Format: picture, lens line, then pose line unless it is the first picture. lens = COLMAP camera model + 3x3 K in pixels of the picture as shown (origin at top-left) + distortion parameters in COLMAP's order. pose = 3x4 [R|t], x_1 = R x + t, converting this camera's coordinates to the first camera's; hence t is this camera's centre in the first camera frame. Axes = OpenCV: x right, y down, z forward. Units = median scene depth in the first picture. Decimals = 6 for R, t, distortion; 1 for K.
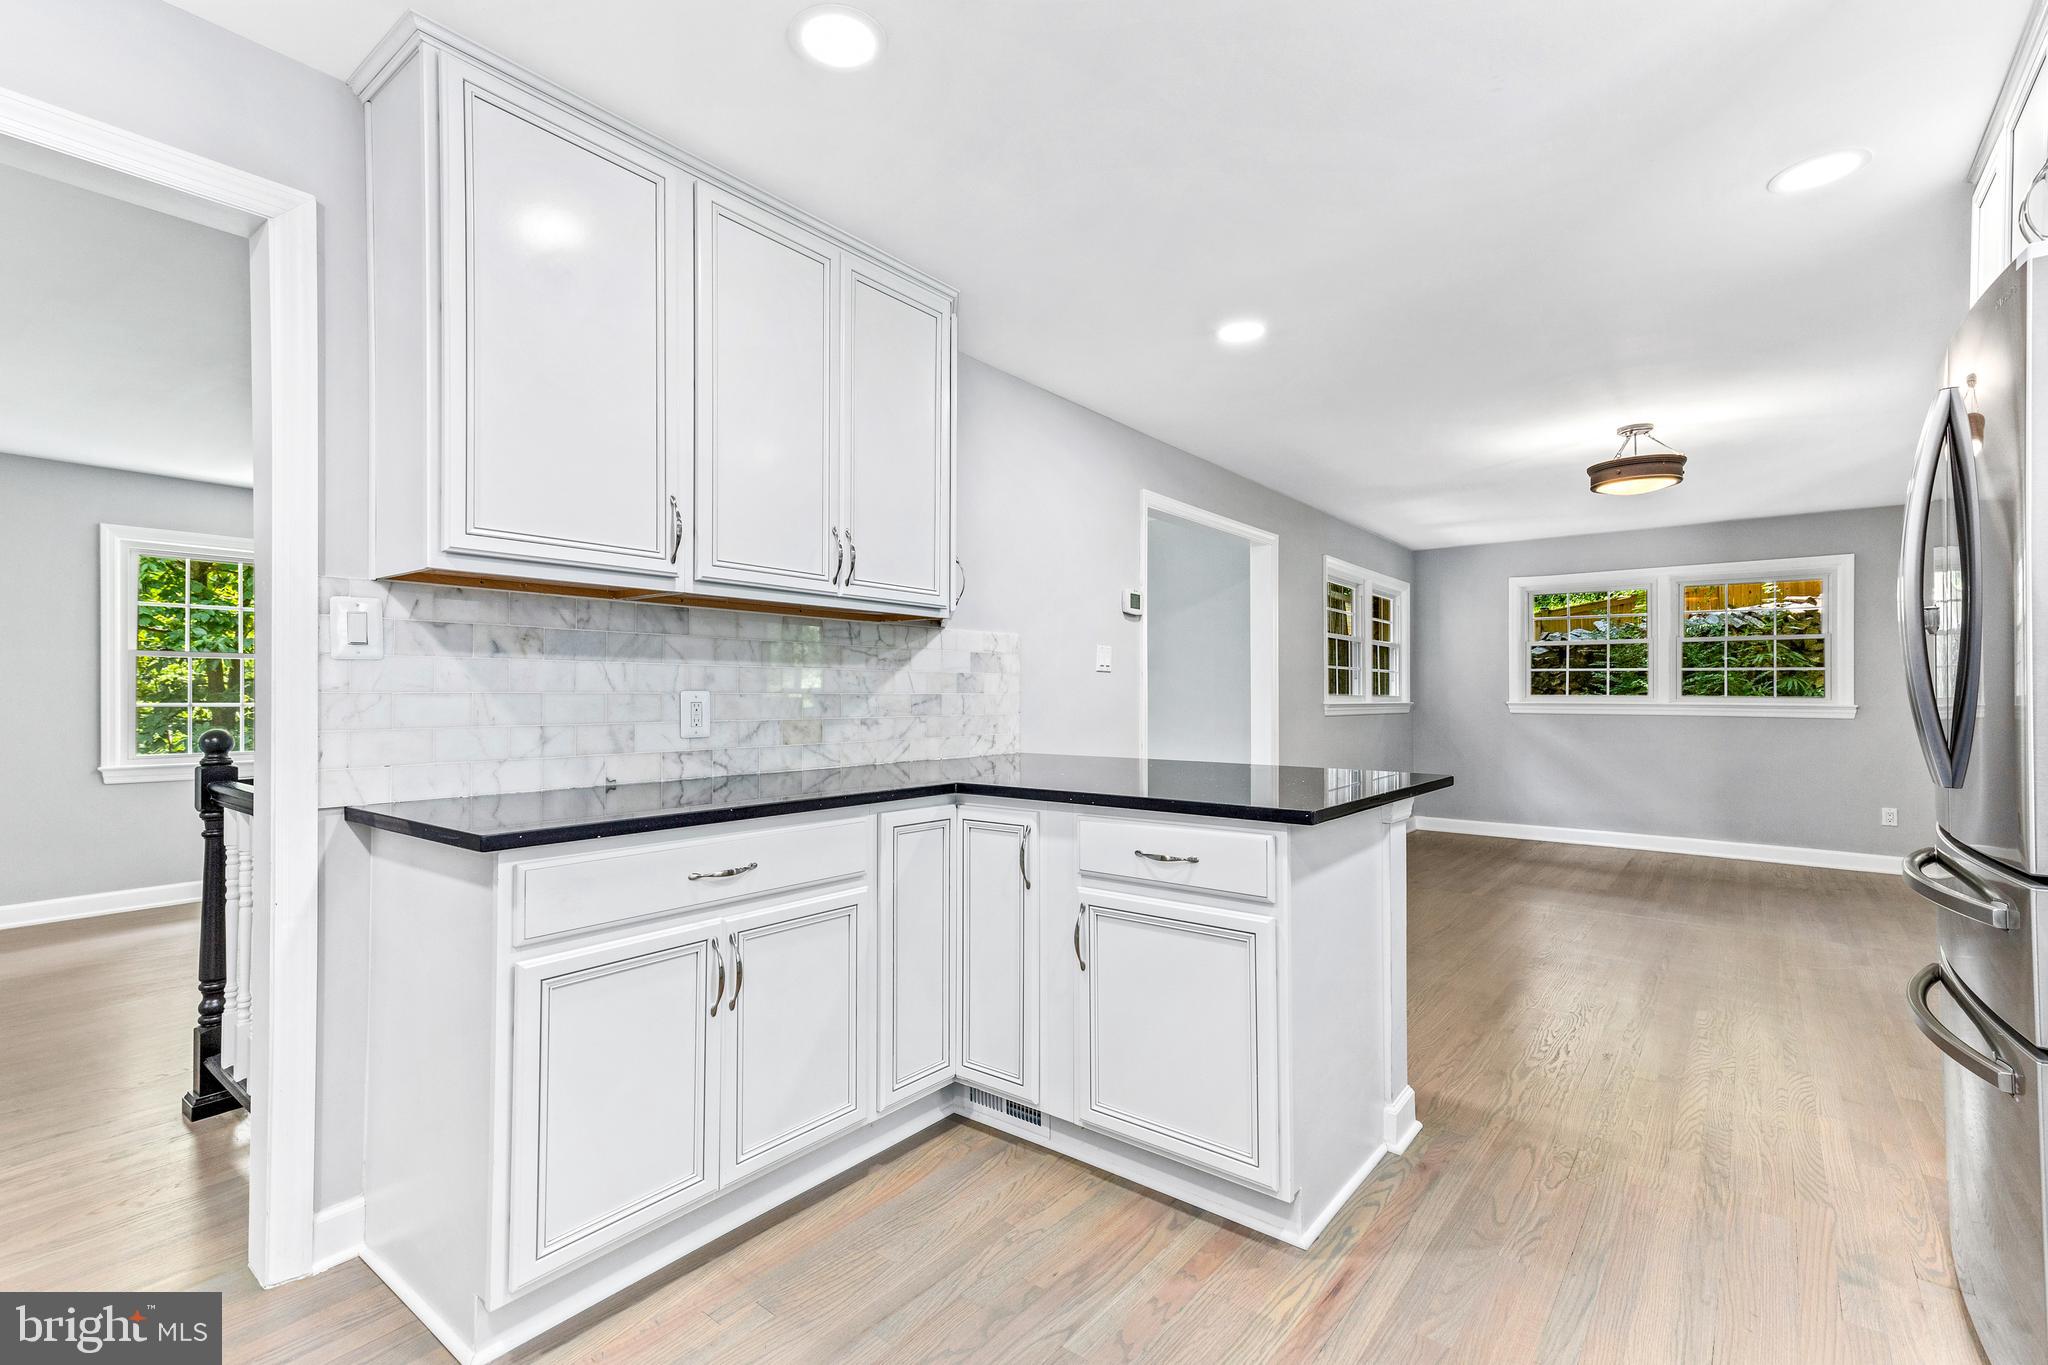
lens RADIAL K [[919.5, 0, 1001.9], [0, 919.5, 685.7], [0, 0, 1]] dist [0.024691, 0.000660]
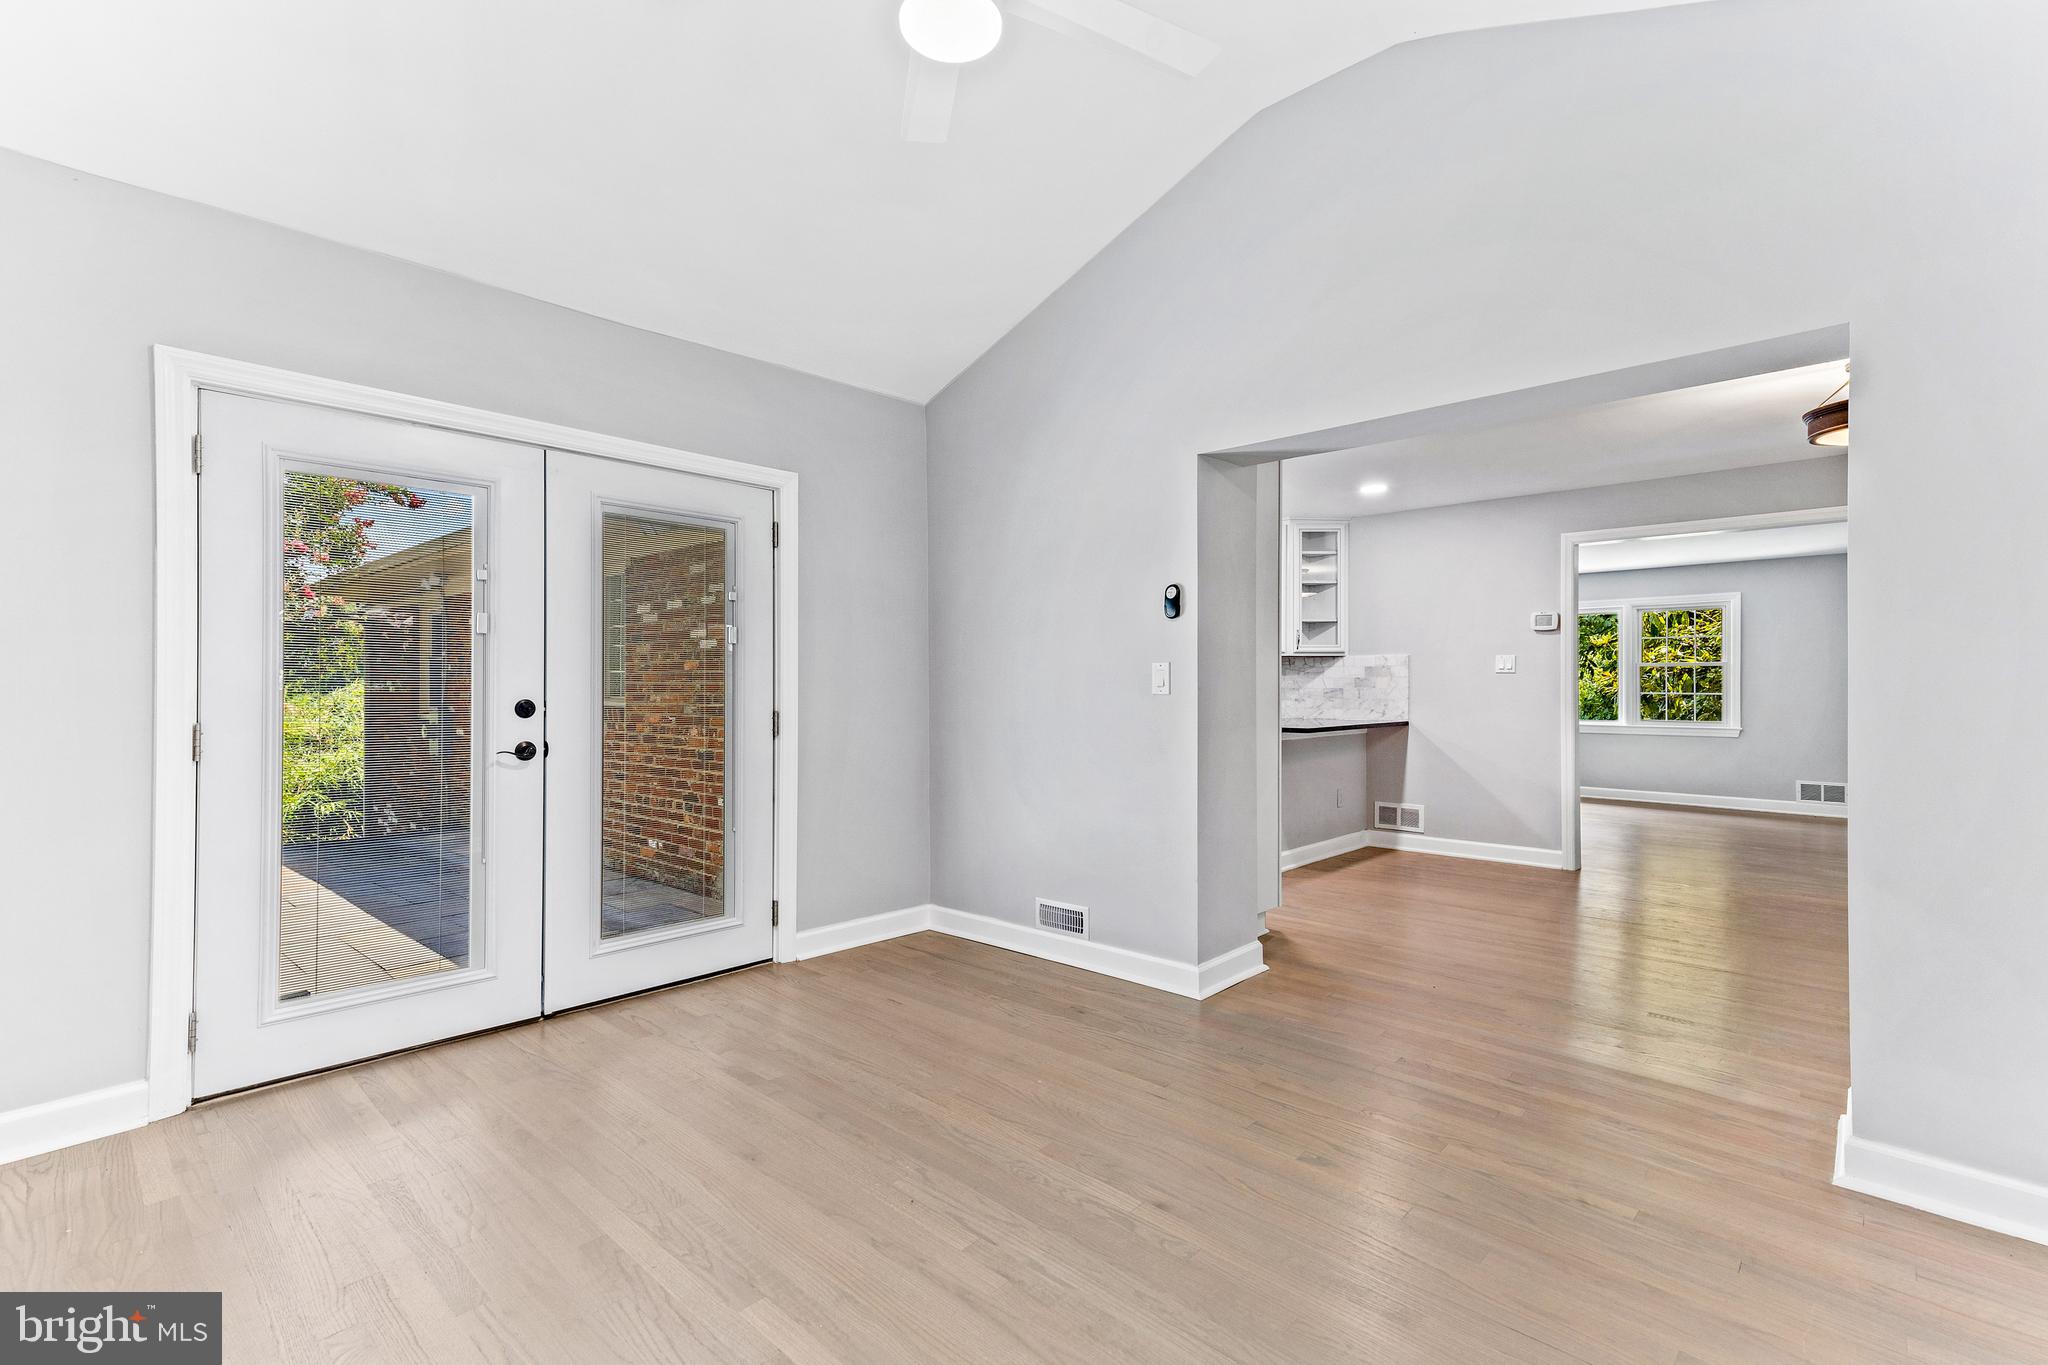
lens RADIAL K [[919.5, 0, 1015.2], [0, 919.5, 686.6], [0, 0, 1]] dist [0.024691, 0.000660]
pose [[-0.077793, -0.003907, -0.996962, 2.011846], [0.004178, 0.999982, -0.004245, 0.011003], [0.996961, -0.004495, -0.077775, 0.401559]]
